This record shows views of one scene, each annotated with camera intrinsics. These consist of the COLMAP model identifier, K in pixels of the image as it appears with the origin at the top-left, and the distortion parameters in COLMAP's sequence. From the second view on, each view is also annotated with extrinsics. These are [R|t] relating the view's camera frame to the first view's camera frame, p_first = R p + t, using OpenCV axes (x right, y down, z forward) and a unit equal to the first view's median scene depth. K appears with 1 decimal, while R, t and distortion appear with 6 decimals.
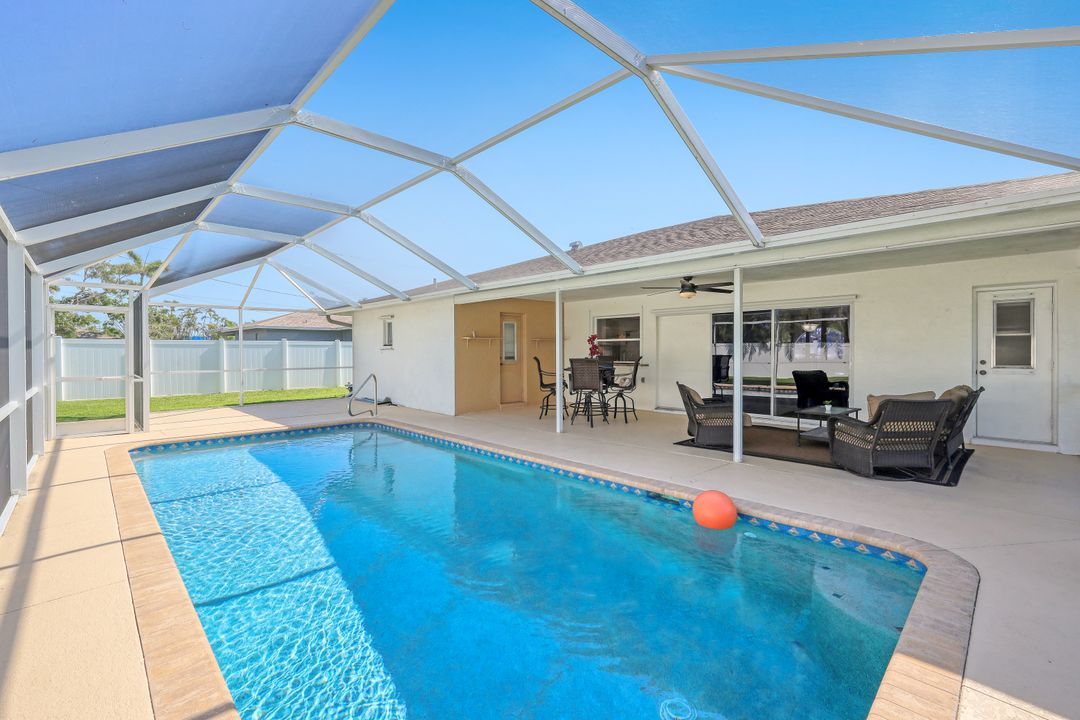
lens RADIAL K [[453.5, 0, 543.1], [0, 453.5, 356.7], [0, 0, 1]] dist [-0.001147, -0.000113]
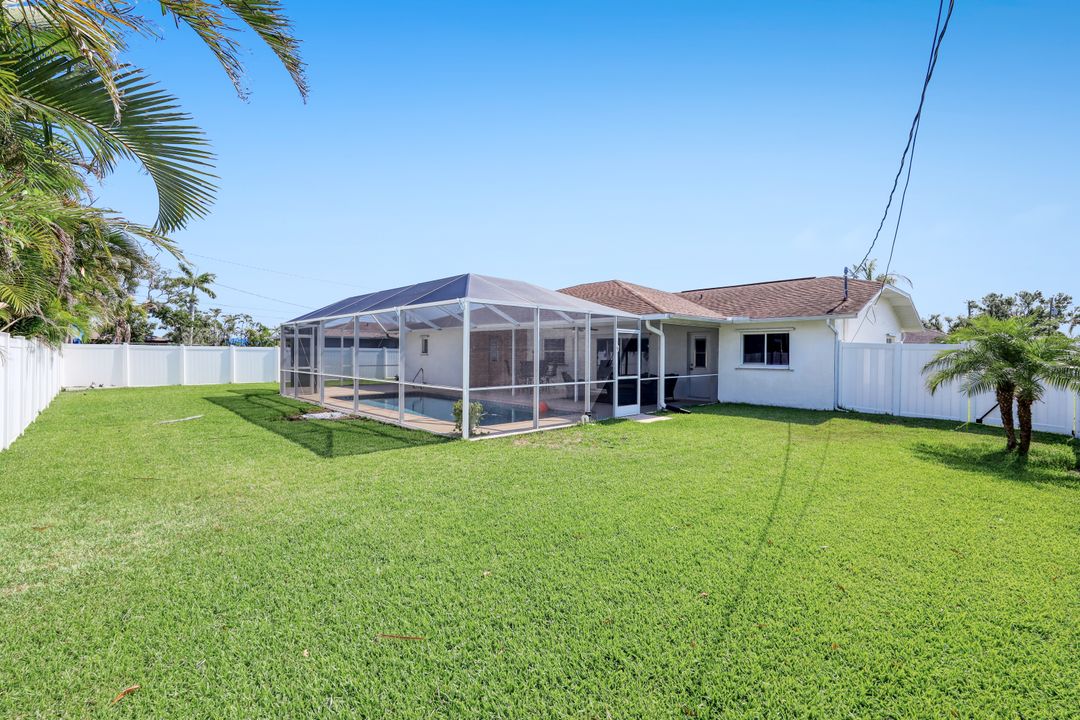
lens RADIAL K [[453.5, 0, 543.1], [0, 453.5, 356.7], [0, 0, 1]] dist [-0.001147, -0.000113]
pose [[0.999880, 0.015290, -0.002664, 0.087337], [-0.015319, 0.999818, -0.011362, 0.003347], [0.002490, 0.011401, 0.999932, -0.535384]]
